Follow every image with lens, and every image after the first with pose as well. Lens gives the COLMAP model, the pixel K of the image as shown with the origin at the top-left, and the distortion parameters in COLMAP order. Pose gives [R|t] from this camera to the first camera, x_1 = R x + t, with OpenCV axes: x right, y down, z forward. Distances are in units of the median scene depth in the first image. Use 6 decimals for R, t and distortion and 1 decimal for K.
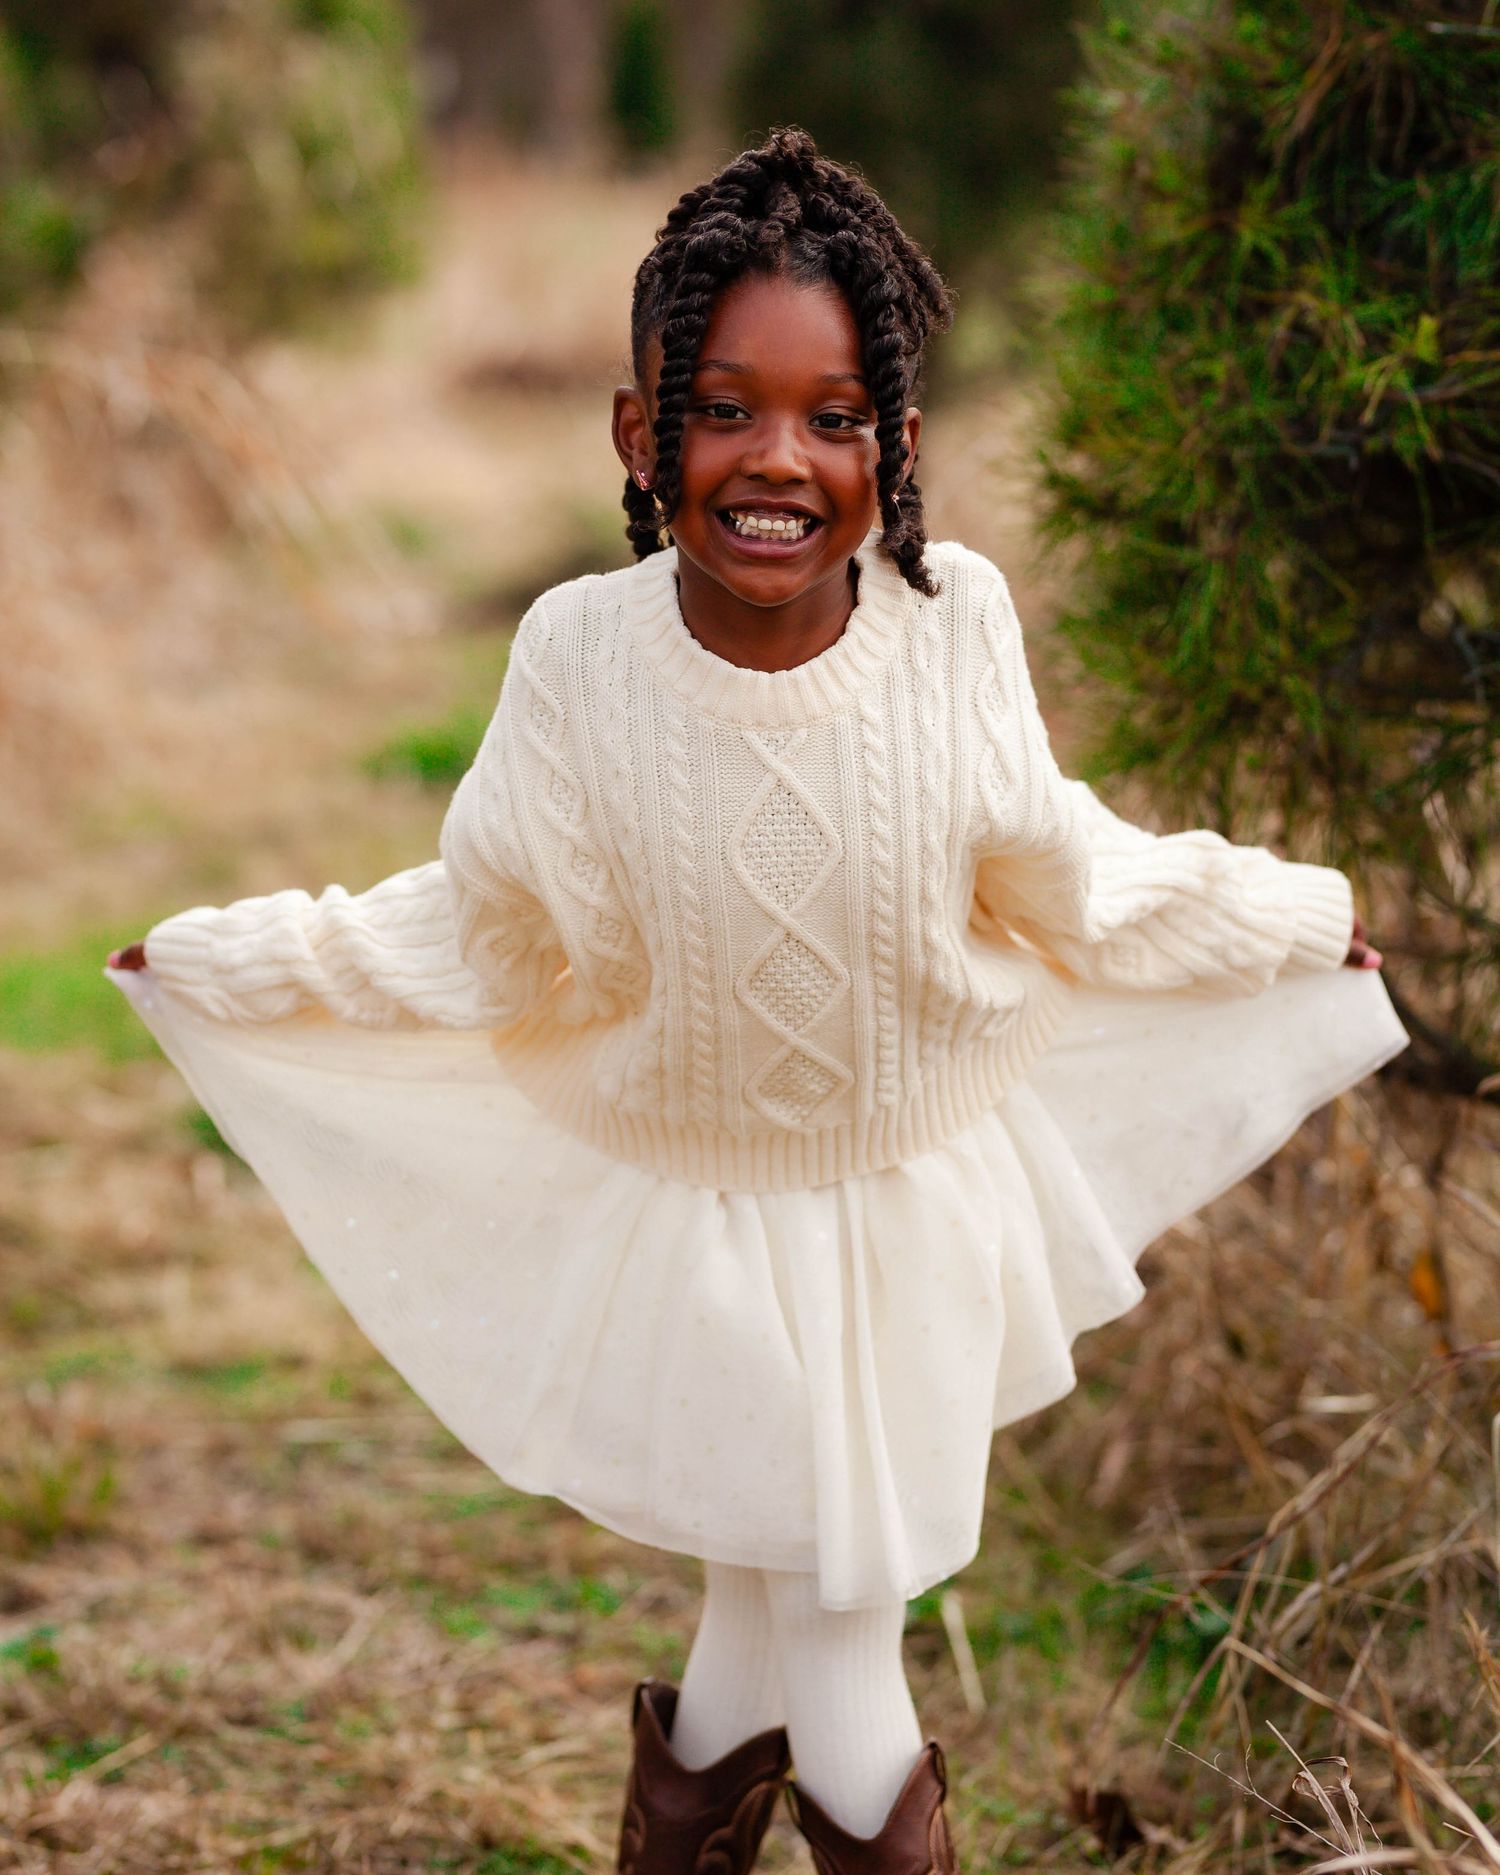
lens RADIAL K [[5196.2, 0, 750.0], [0, 5196.2, 937.5], [0, 0, 1]] dist [-0.029211, 0.373395]
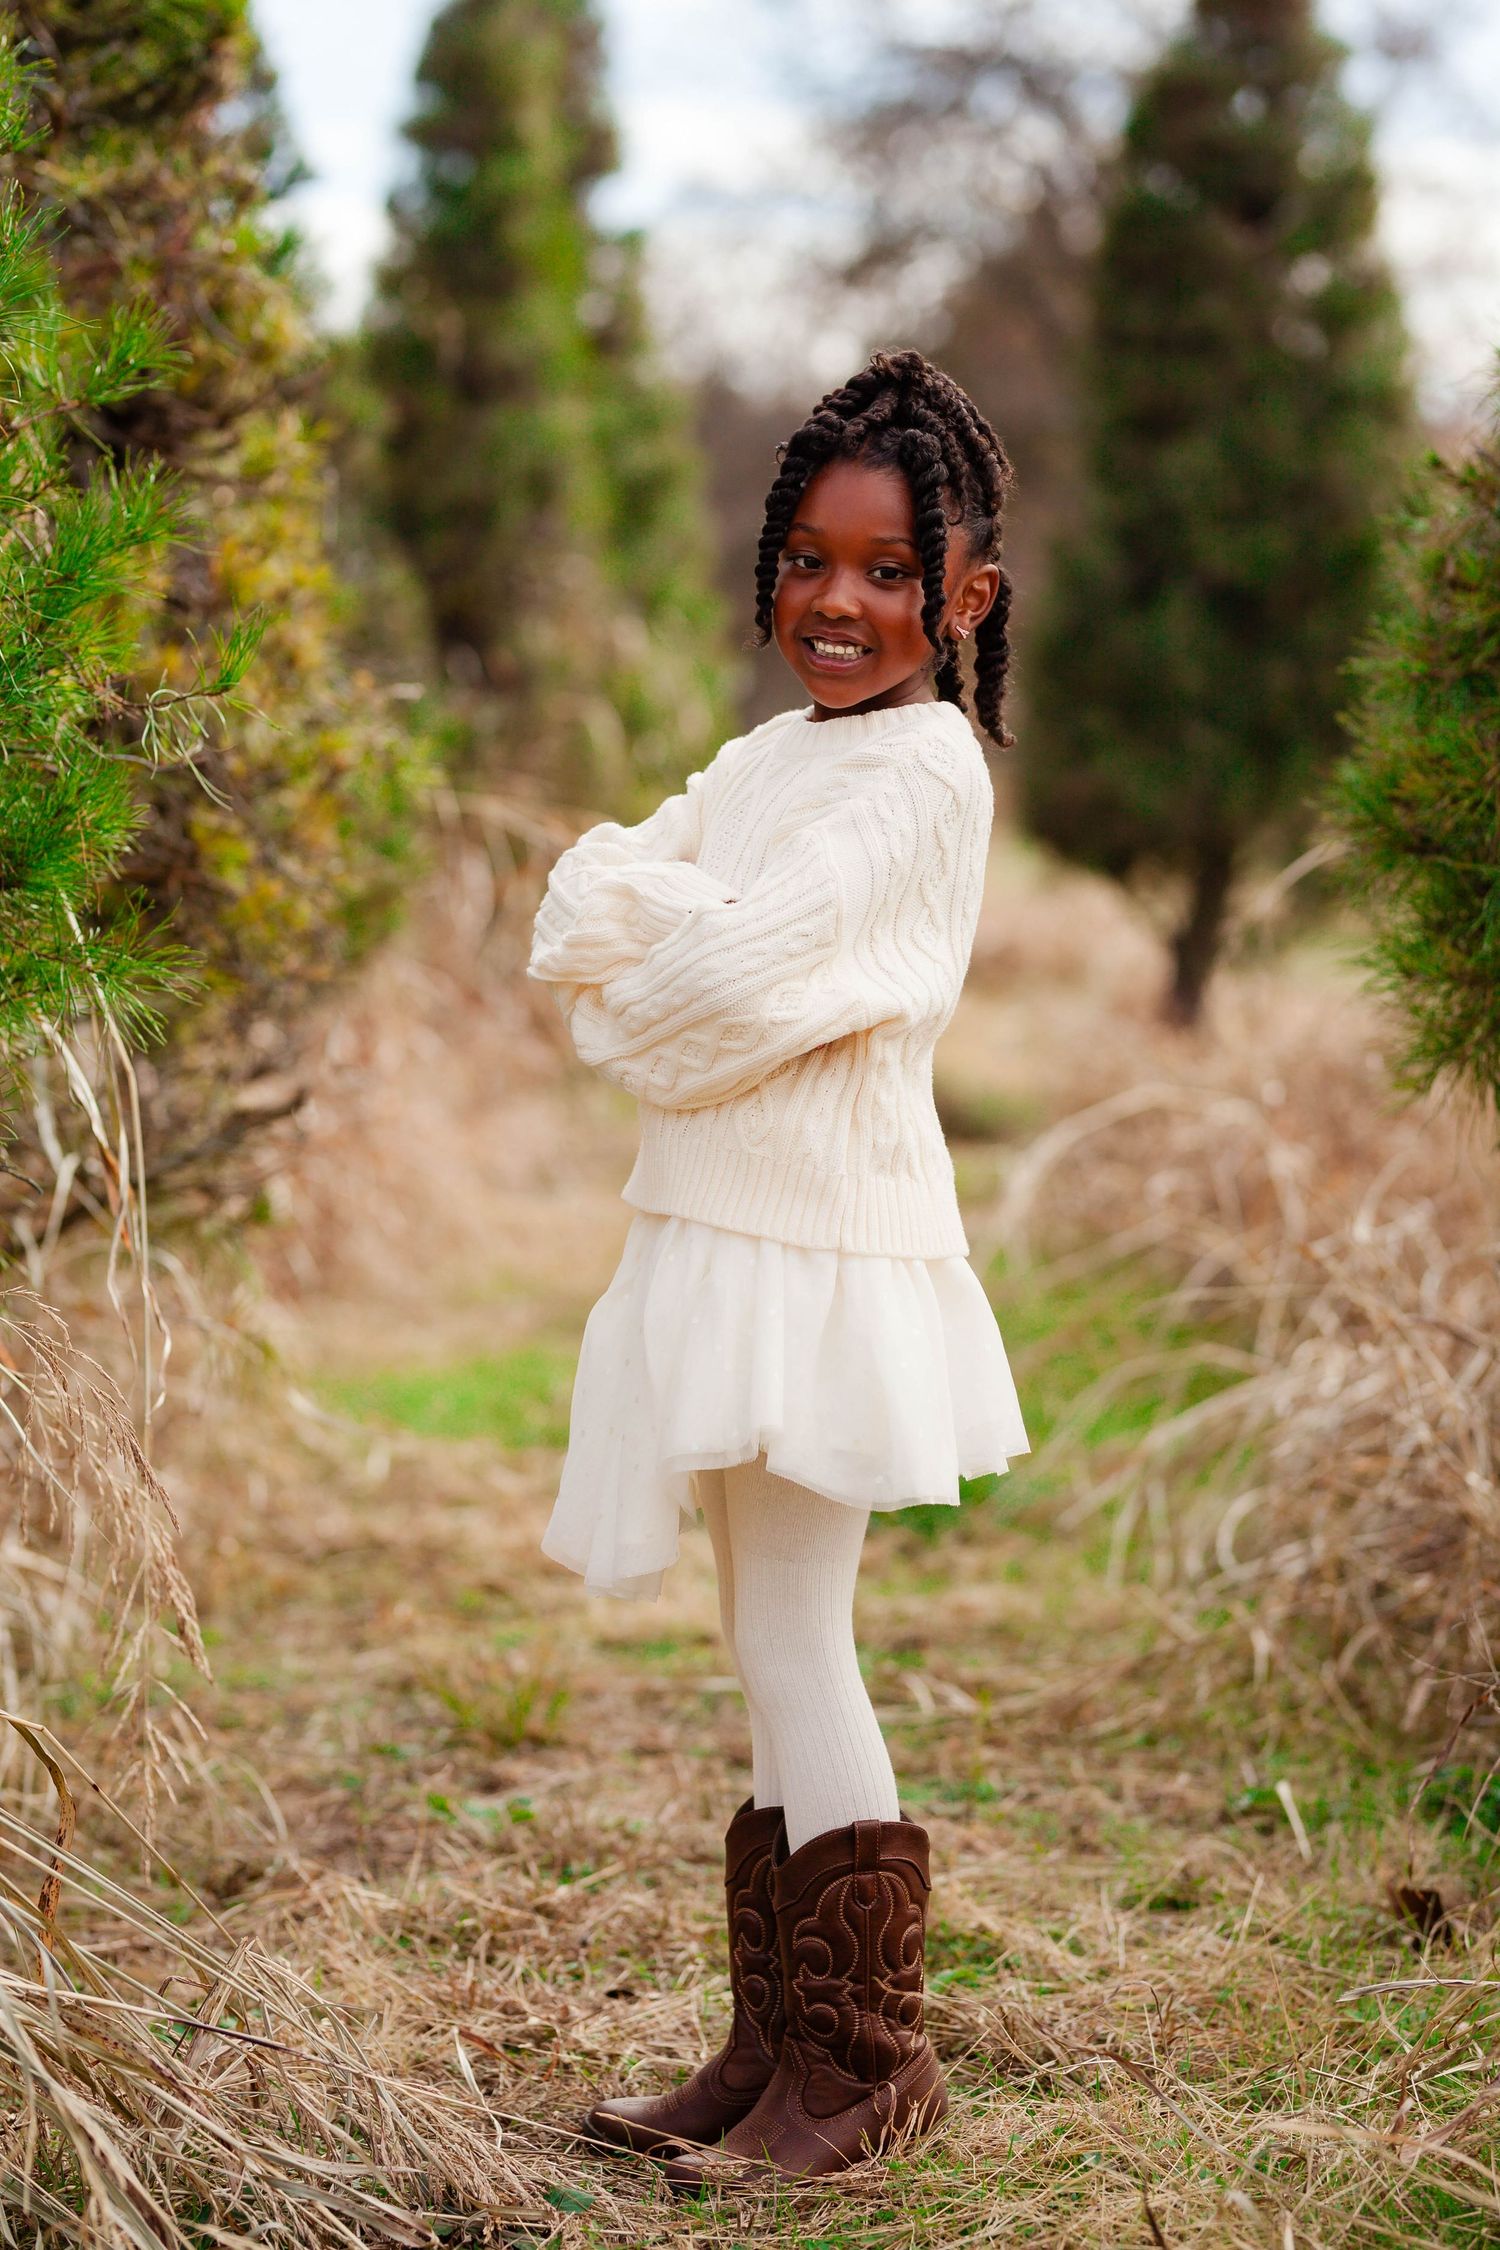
lens RADIAL K [[5209.9, 0, 750.0], [0, 5209.9, 1125.0], [0, 0, 1]] dist [-0.020183, 0.107332]
pose [[0.998747, 0.005833, -0.049699, -0.026956], [-0.010138, 0.996173, -0.086813, 0.090231], [0.049003, 0.087208, 0.994984, -0.218463]]
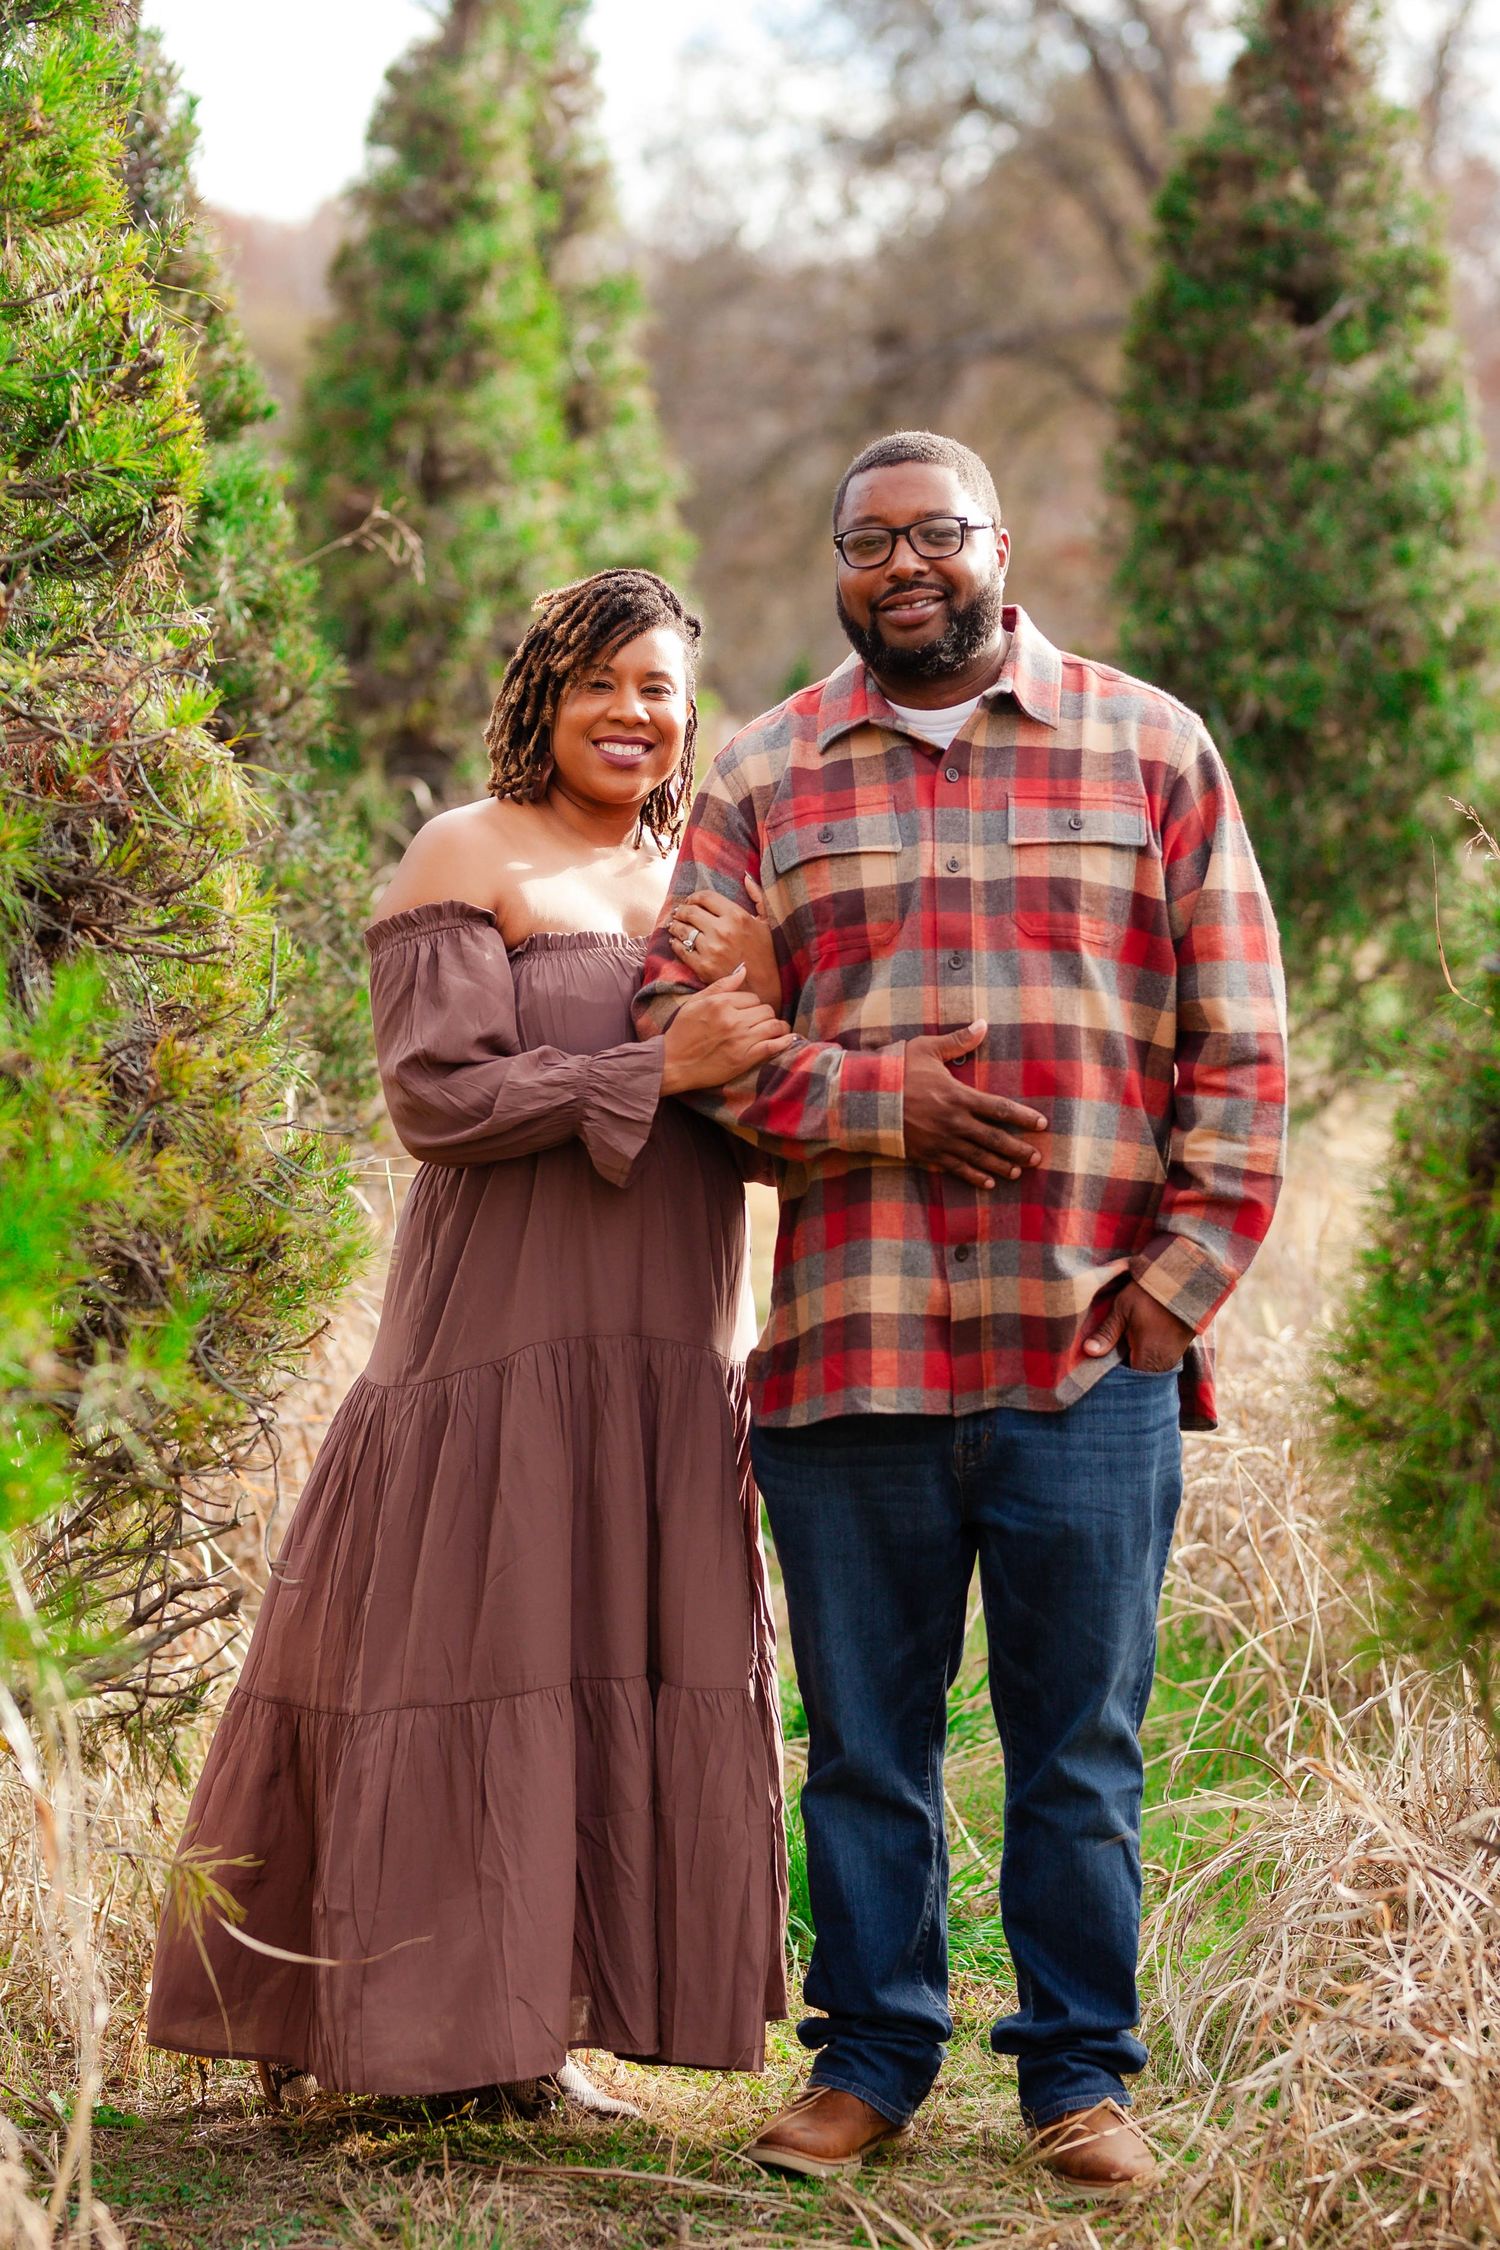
lens RADIAL K [[6069.7, 0, 750.0], [0, 6069.7, 1125.0], [0, 0, 1]] dist [-0.245873, 0.881046]
pose [[0.998621, 0.016741, -0.049760, -0.008778], [-0.020821, 0.996361, -0.082648, -0.034155], [0.048196, 0.083570, 0.995336, -0.398987]]
